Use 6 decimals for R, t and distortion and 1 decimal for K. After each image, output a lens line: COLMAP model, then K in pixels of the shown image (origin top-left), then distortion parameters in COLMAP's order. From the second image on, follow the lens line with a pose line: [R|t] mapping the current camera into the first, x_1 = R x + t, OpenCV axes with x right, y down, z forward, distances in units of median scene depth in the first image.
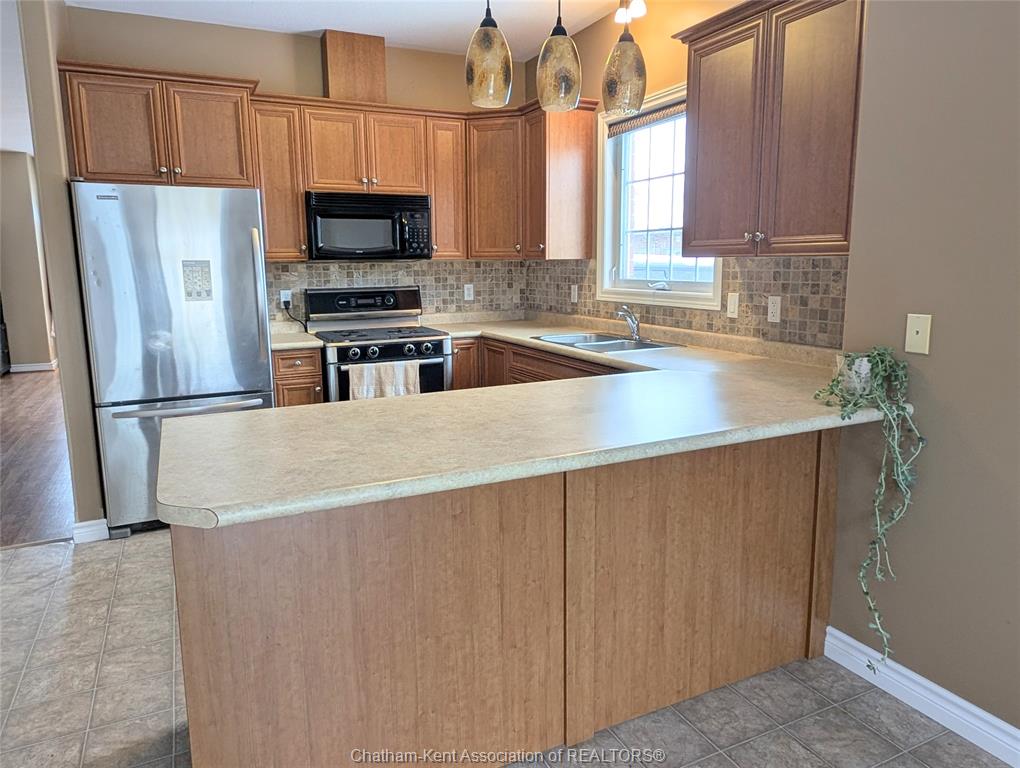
lens RADIAL K [[692.7, 0, 508.2], [0, 692.7, 373.4], [0, 0, 1]] dist [0.012759, -0.002802]
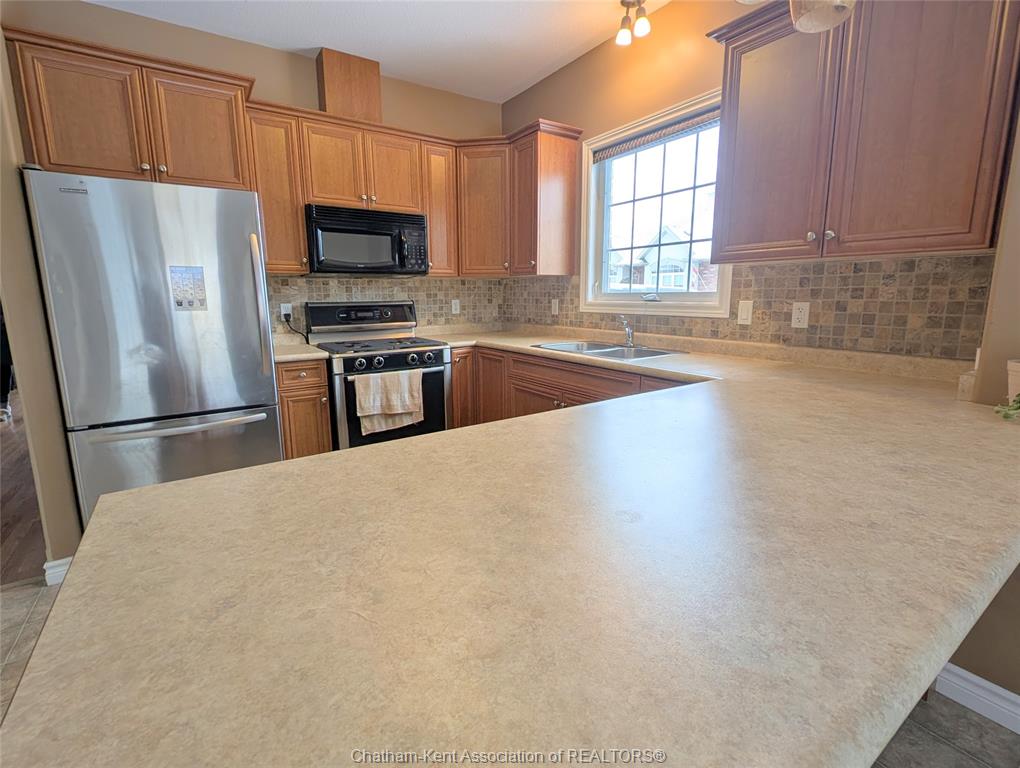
lens RADIAL K [[471.8, 0, 505.5], [0, 471.8, 375.7], [0, 0, 1]] dist [0.007899, -0.004402]
pose [[0.989928, -0.021342, 0.139954, -0.106014], [0.019846, 0.999730, 0.012081, -0.015276], [-0.140174, -0.009181, 0.990084, 0.276530]]
